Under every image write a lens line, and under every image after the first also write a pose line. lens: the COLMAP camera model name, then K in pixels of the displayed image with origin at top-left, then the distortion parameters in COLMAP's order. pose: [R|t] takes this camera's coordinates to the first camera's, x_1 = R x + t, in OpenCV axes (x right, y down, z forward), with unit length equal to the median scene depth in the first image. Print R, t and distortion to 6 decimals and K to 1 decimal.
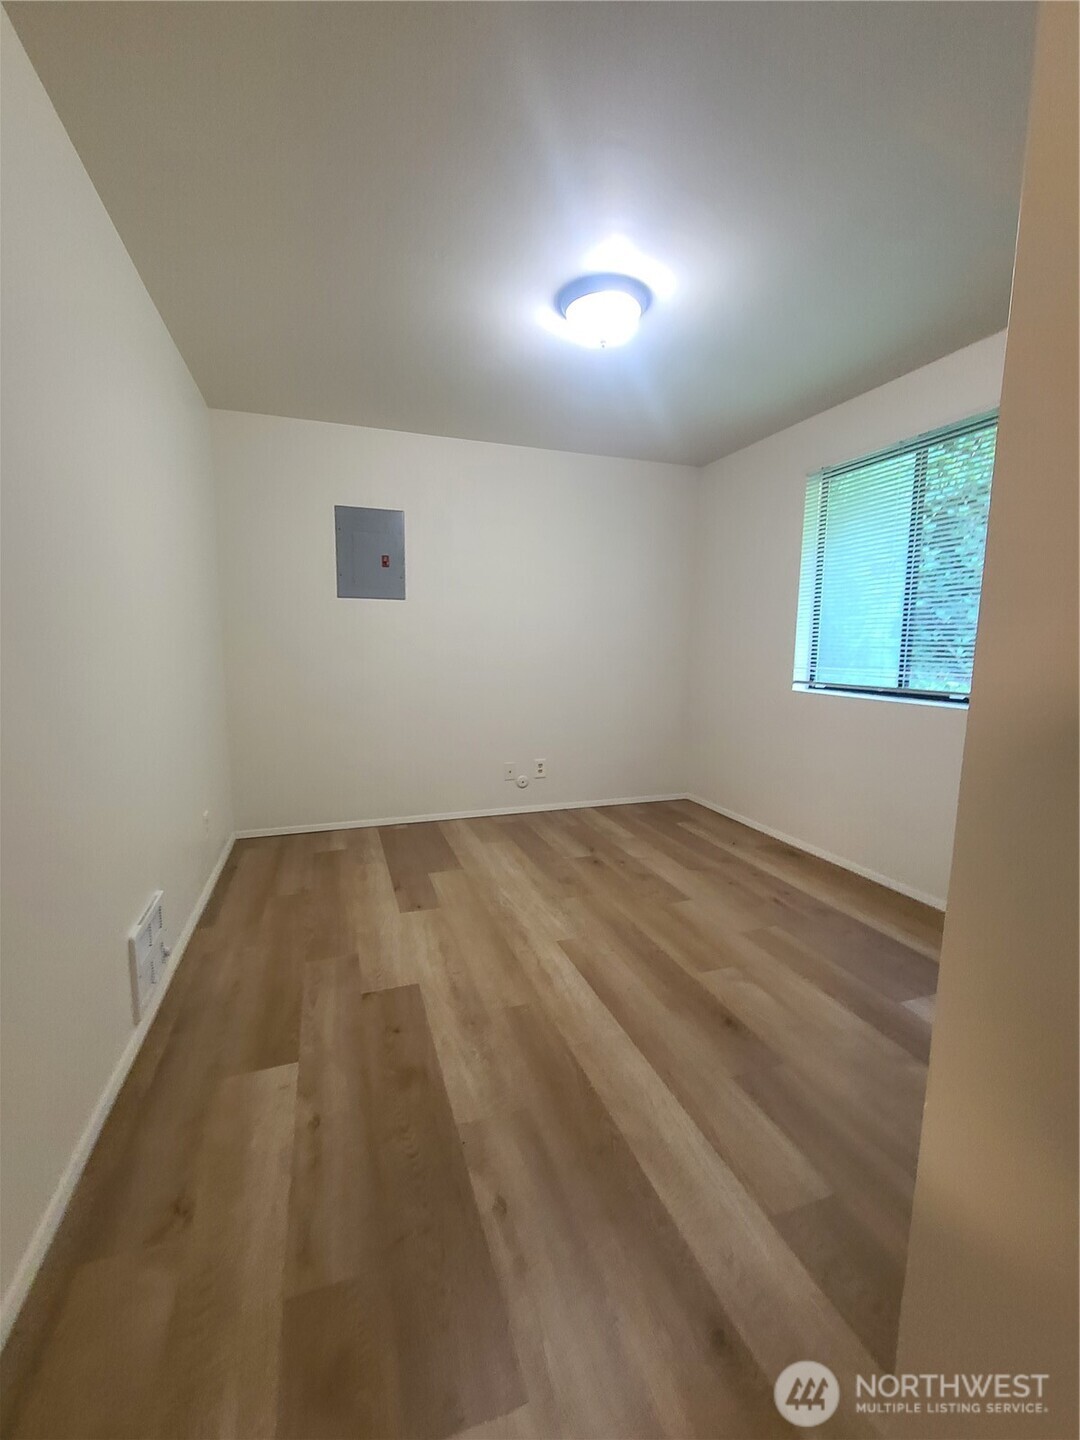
lens RADIAL K [[624.4, 0, 545.6], [0, 624.4, 716.2], [0, 0, 1]] dist [-0.003419, -0.002353]
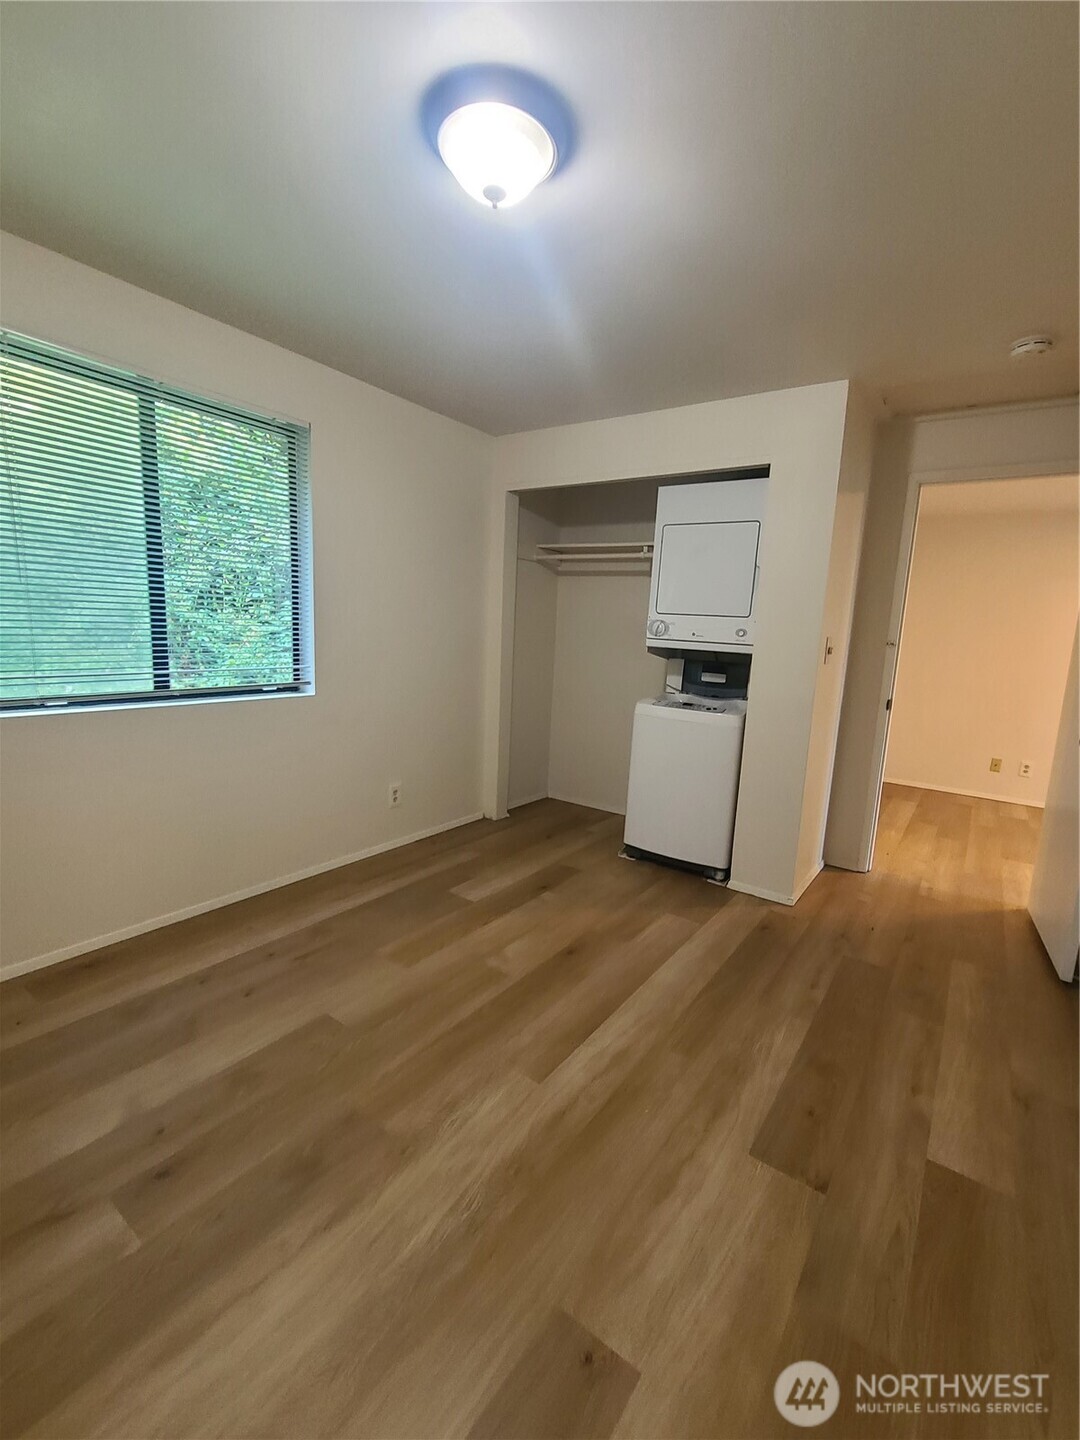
lens RADIAL K [[624.4, 0, 531.8], [0, 624.4, 730.5], [0, 0, 1]] dist [-0.003419, -0.002353]
pose [[-0.567044, -0.177819, 0.804265, -0.484749], [0.043670, 0.968556, 0.244932, -0.217414], [-0.822529, 0.174010, -0.541448, 1.307523]]
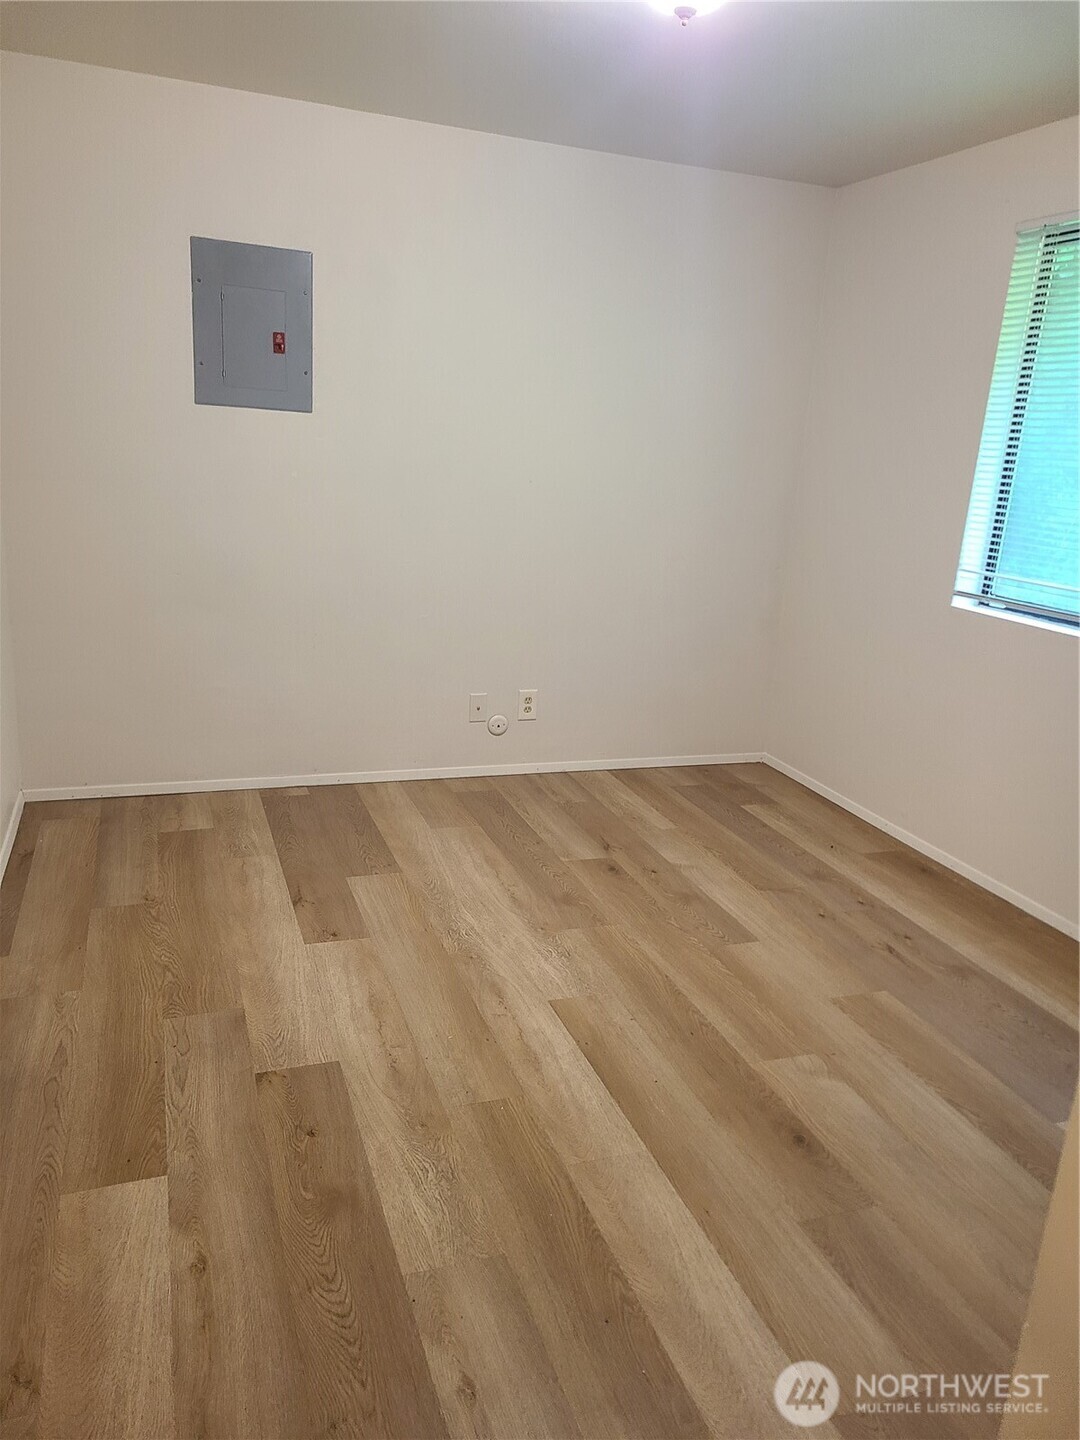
lens RADIAL K [[1079.7, 0, 542.9], [0, 1079.7, 723.6], [0, 0, 1]] dist [0.033573, -0.007727]
pose [[0.998658, 0.047712, 0.020125, -0.024261], [-0.050101, 0.988508, 0.142626, -0.086295], [-0.013089, -0.143443, 0.989572, -0.078907]]
